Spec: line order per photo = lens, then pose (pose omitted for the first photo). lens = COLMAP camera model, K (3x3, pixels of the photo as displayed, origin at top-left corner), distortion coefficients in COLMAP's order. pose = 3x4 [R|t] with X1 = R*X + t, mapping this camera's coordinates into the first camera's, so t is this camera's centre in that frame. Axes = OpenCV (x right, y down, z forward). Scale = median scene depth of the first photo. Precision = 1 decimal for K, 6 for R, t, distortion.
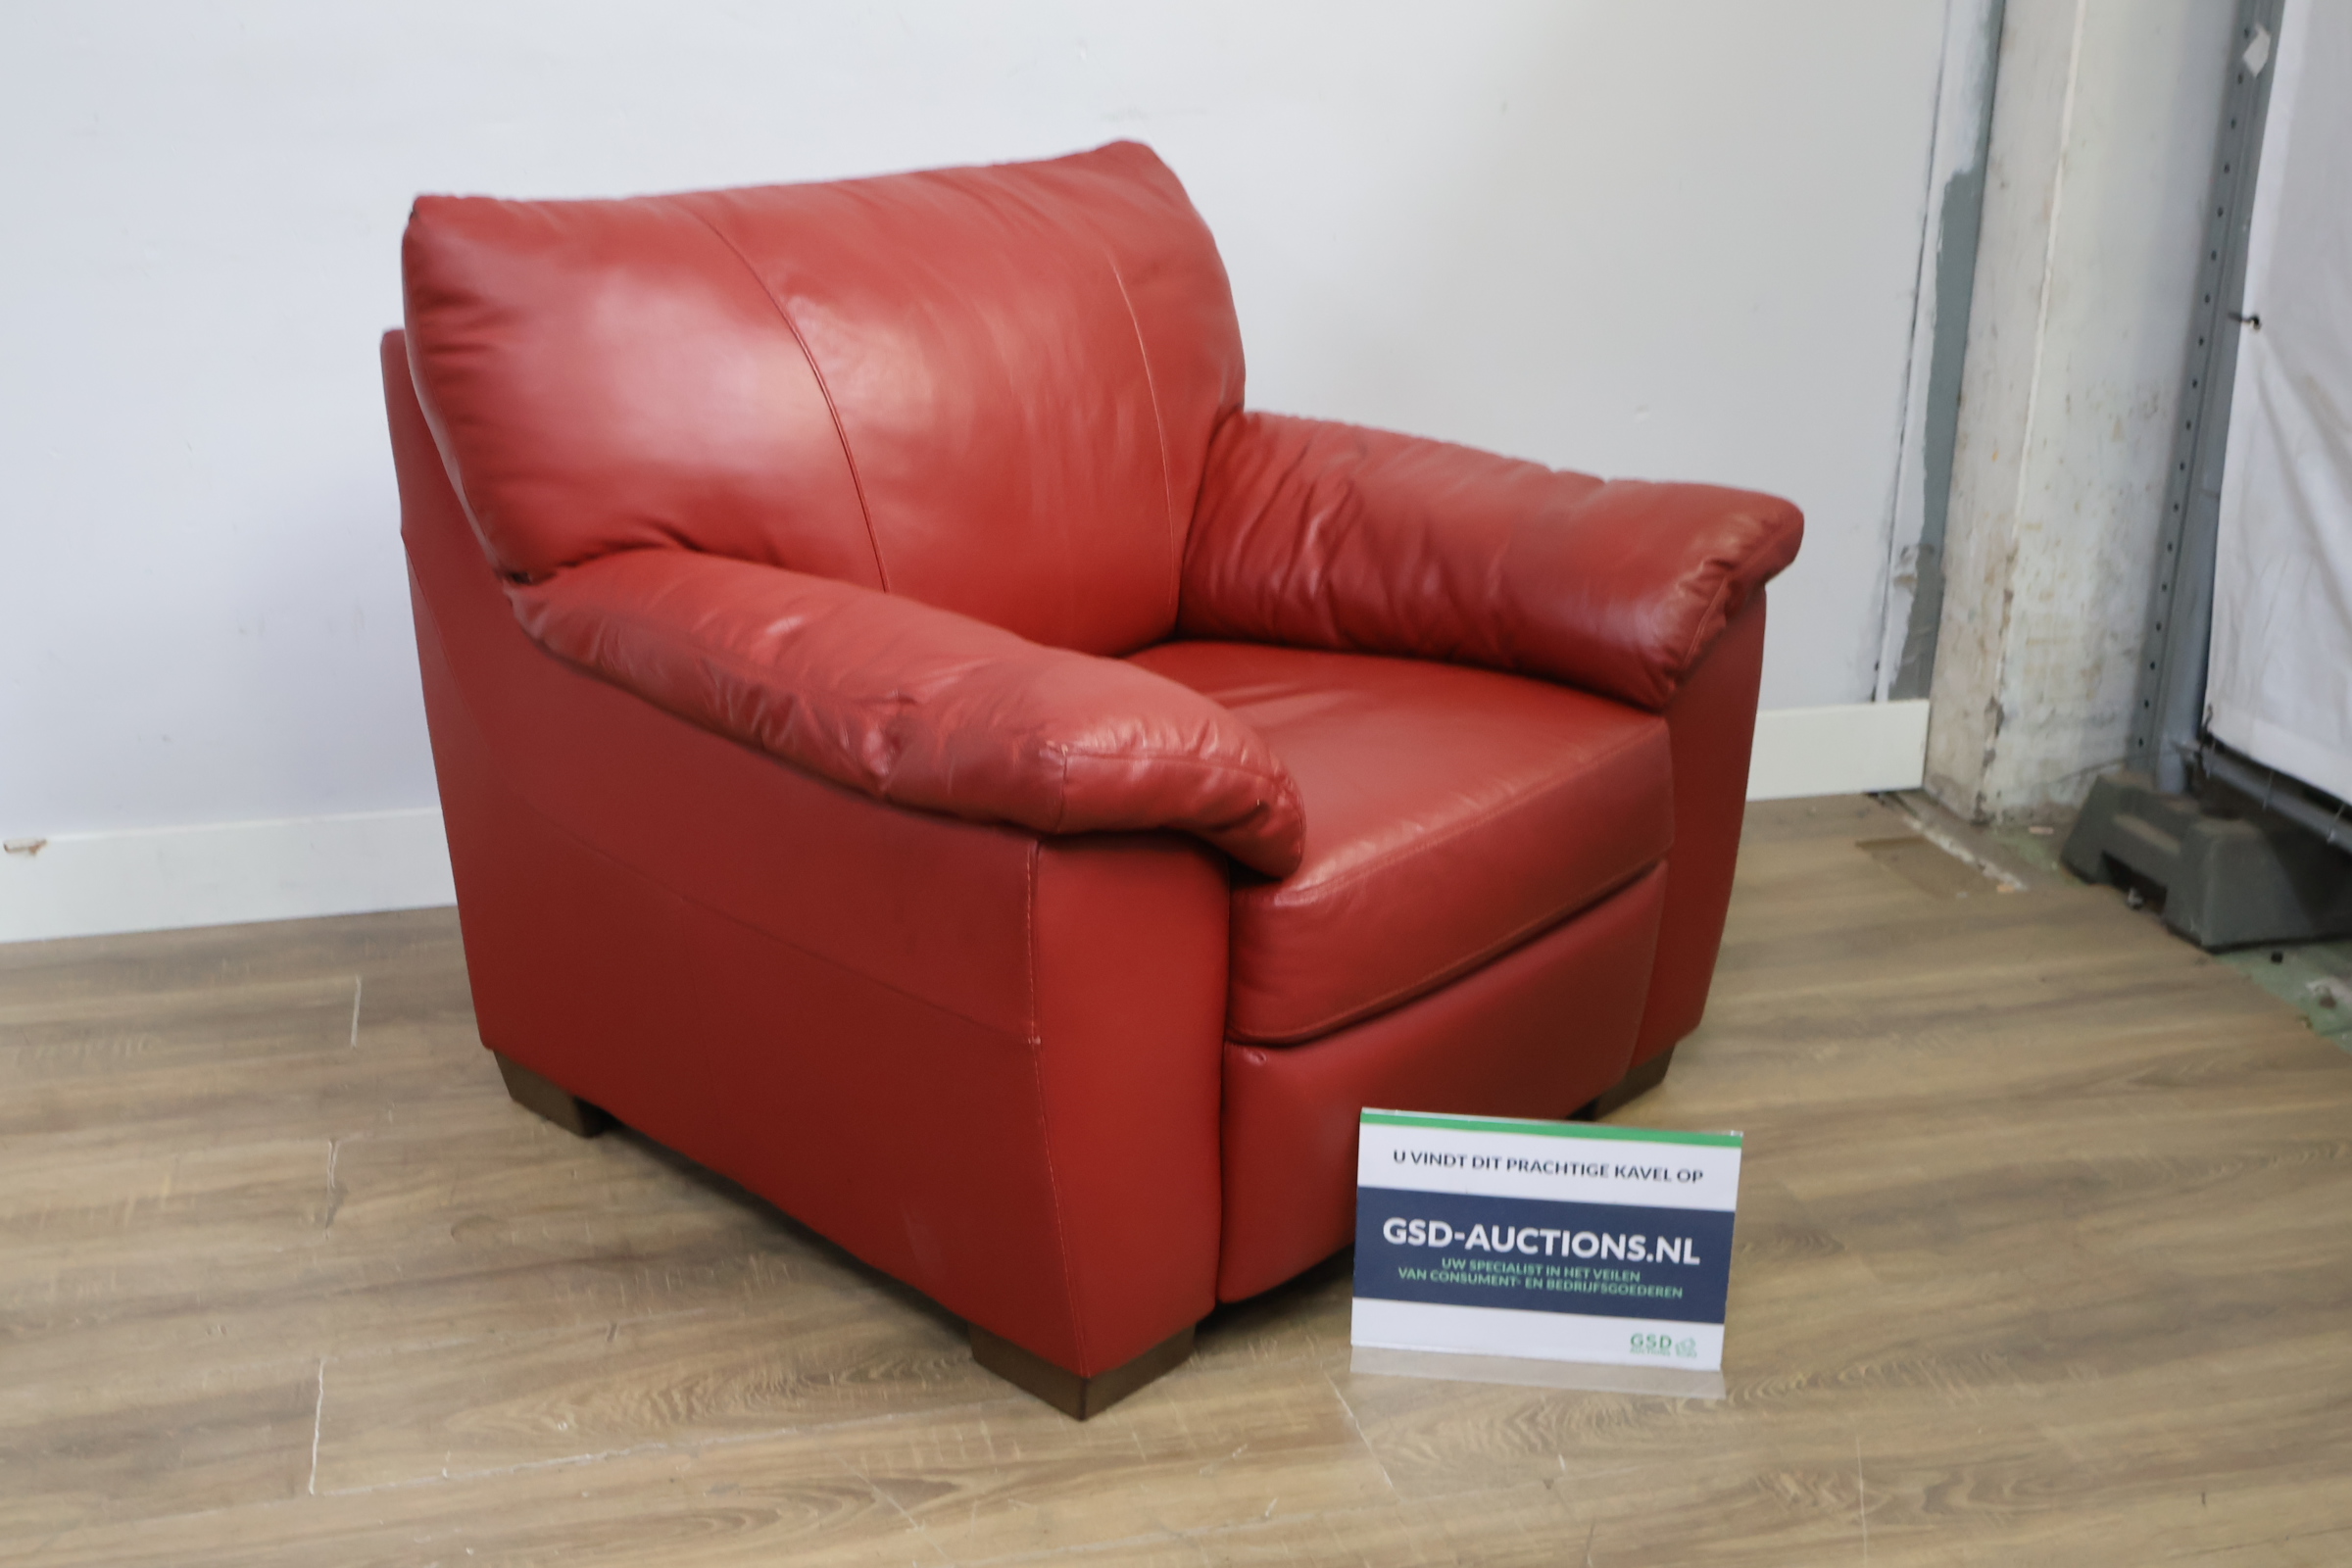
lens RADIAL K [[2626.2, 0, 1171.2], [0, 2626.2, 795.9], [0, 0, 1]] dist [0.011029, 0.019092]
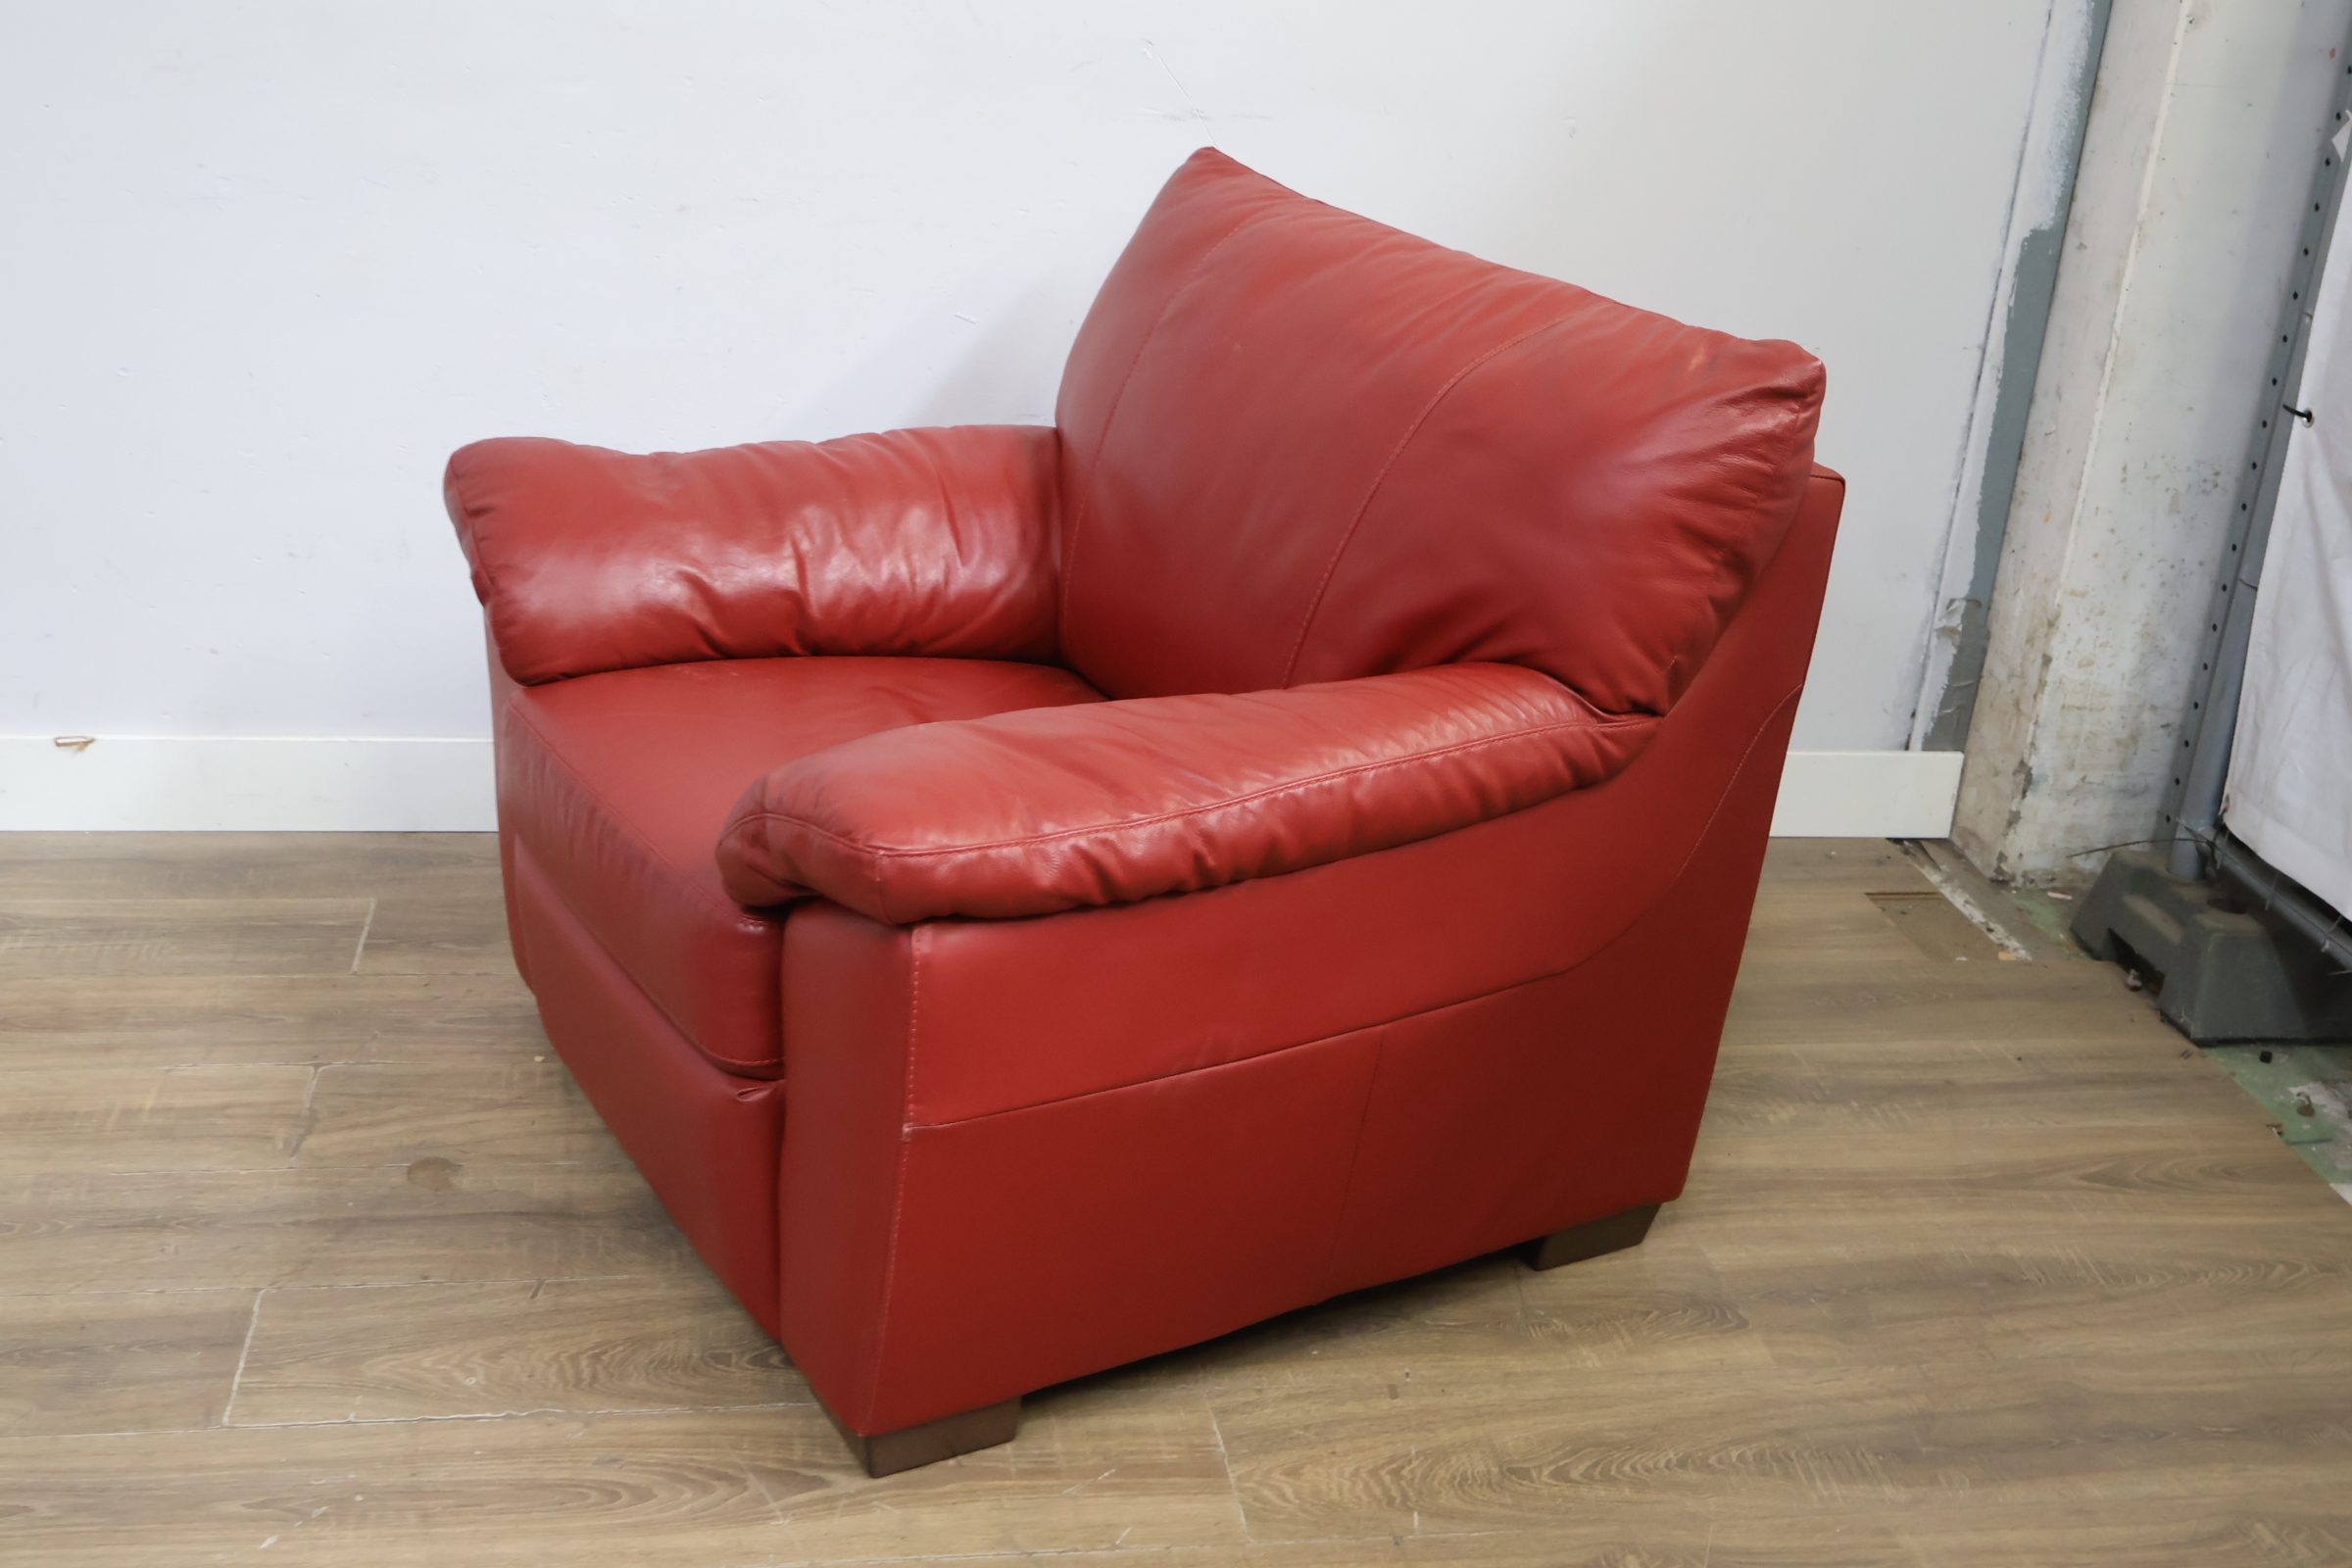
lens RADIAL K [[2620.7, 0, 1175.9], [0, 2620.7, 799.0], [0, 0, 1]] dist [0.017972, -0.021827]
pose [[0.993923, 0.091679, -0.060929, 0.078519], [-0.088902, 0.994939, 0.046835, -0.056610], [0.064914, -0.041133, 0.997043, -0.014219]]
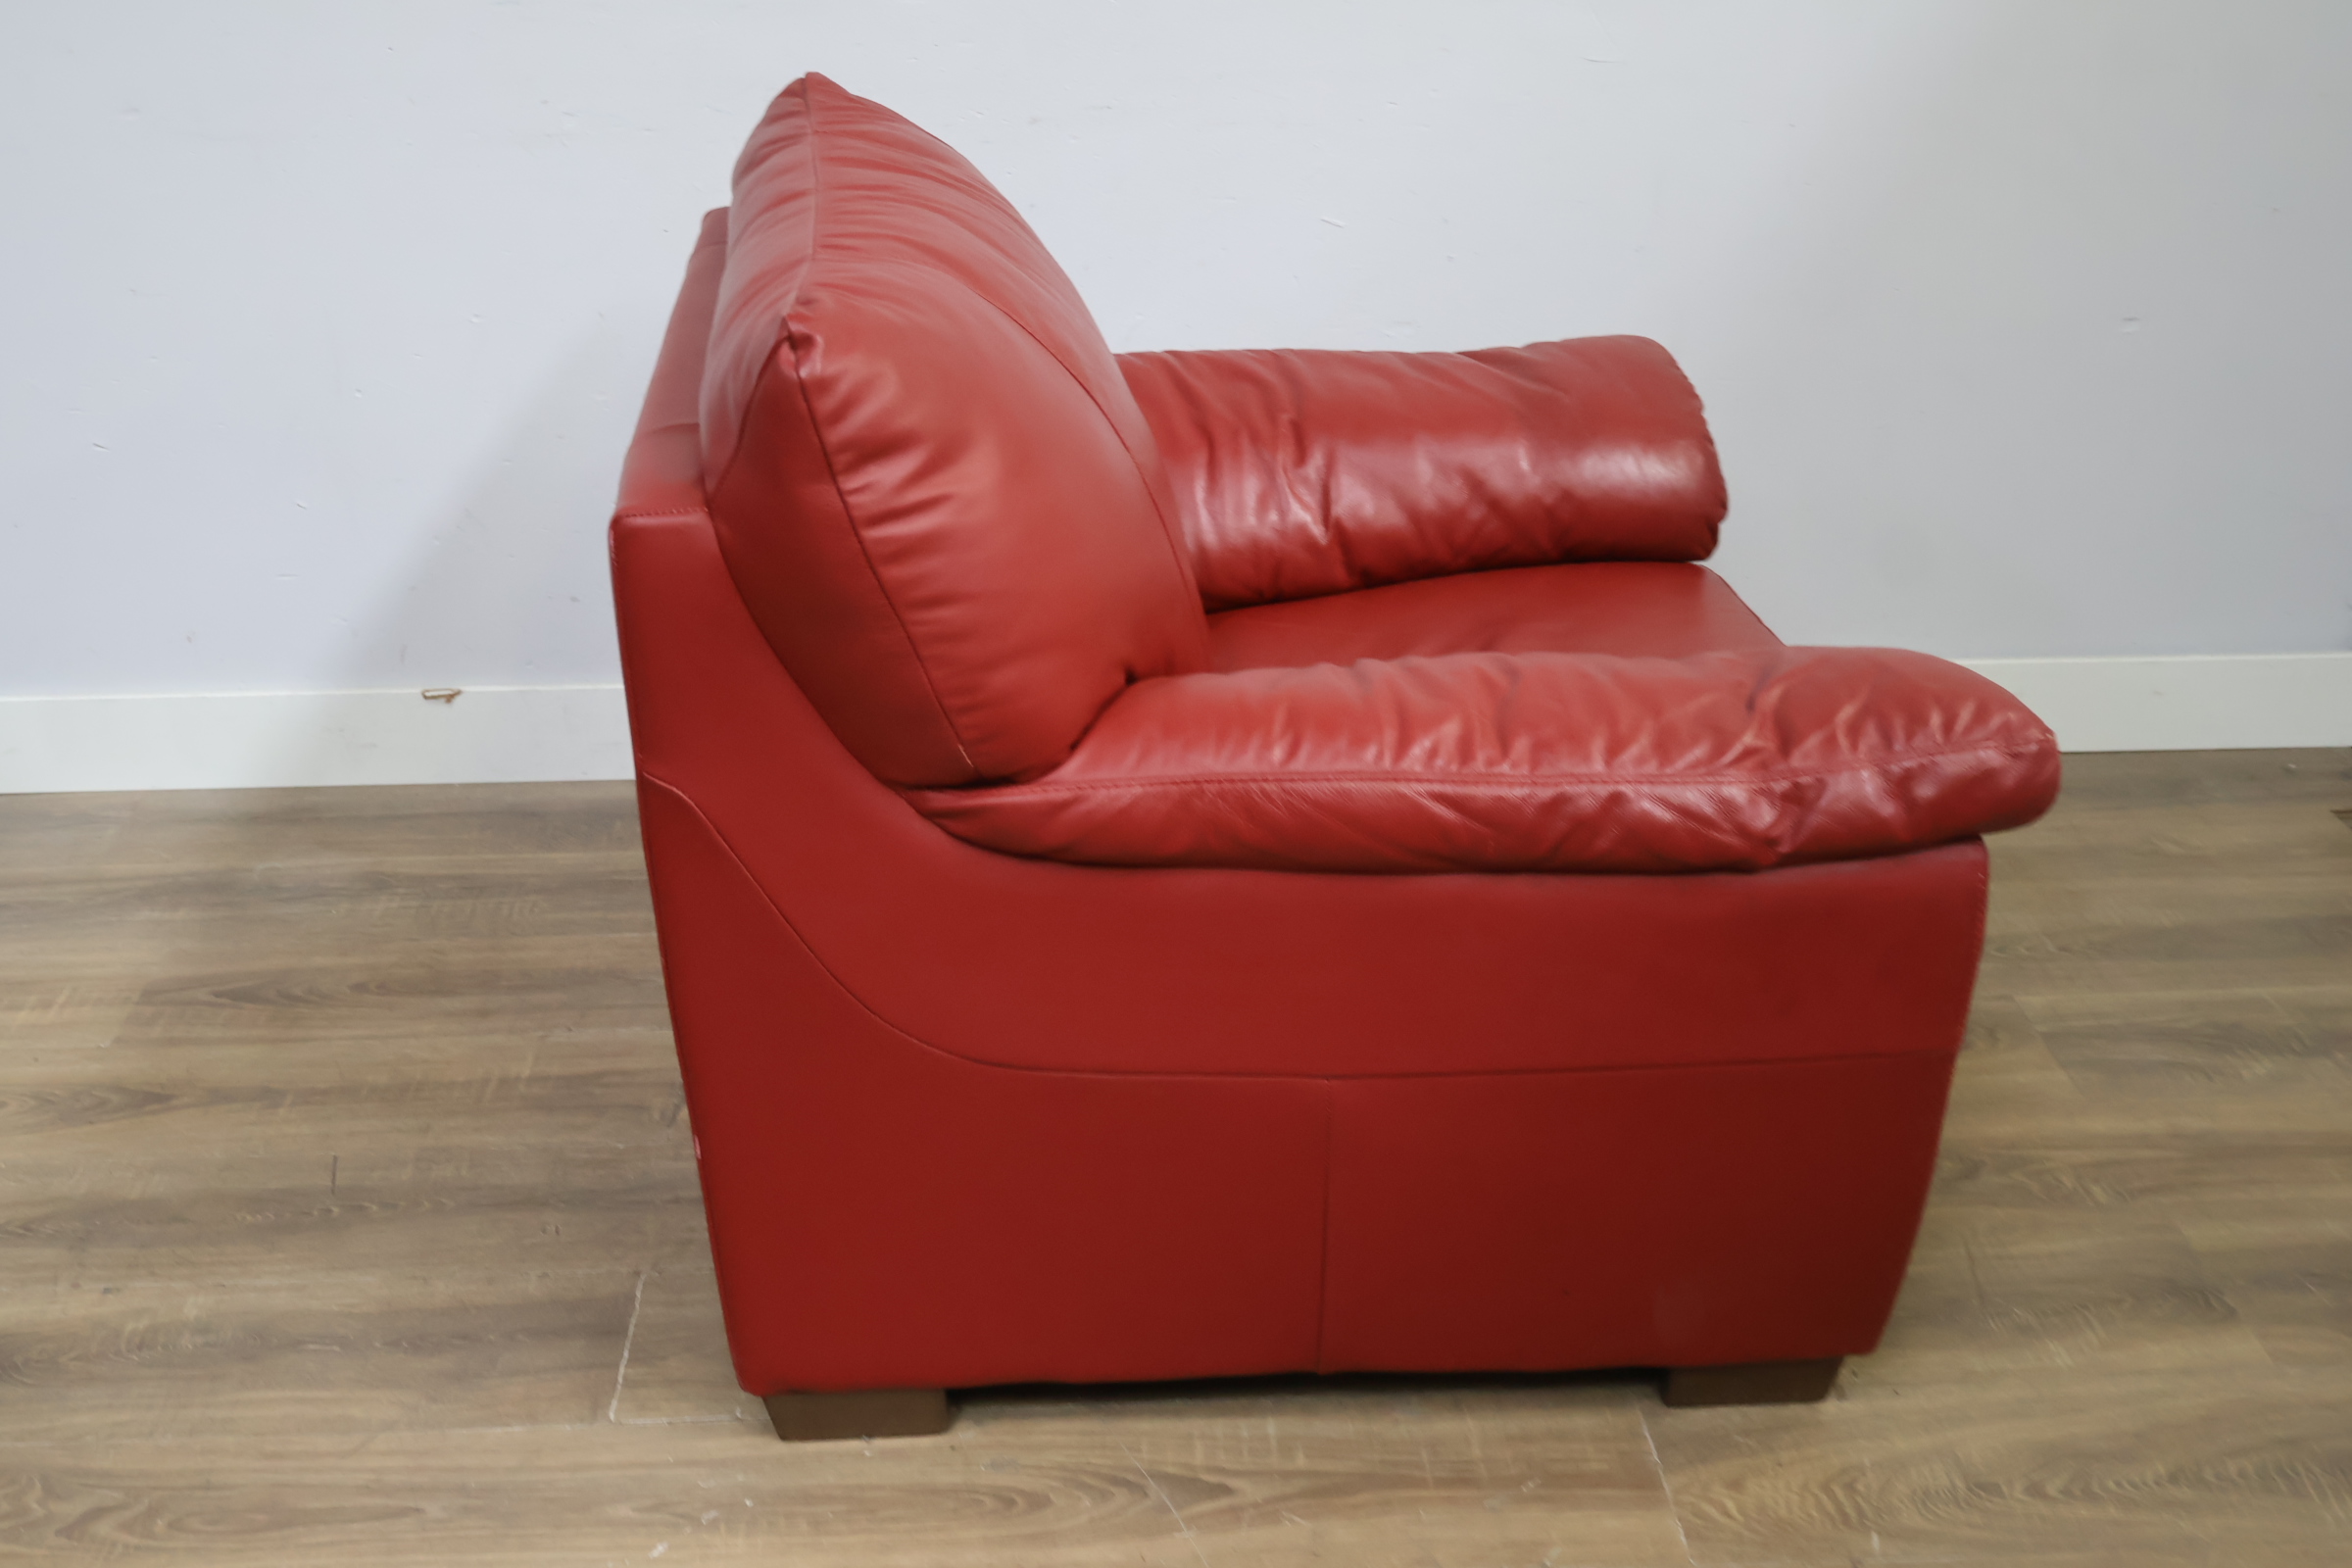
lens RADIAL K [[2625.1, 0, 1176.0], [0, 2625.1, 784.0], [0, 0, 1]] dist [0.003644, -0.001069]
pose [[0.980041, 0.076018, -0.183689, 0.047687], [-0.058993, 0.993589, 0.096441, -0.076292], [0.189843, -0.083679, 0.978242, 0.052778]]
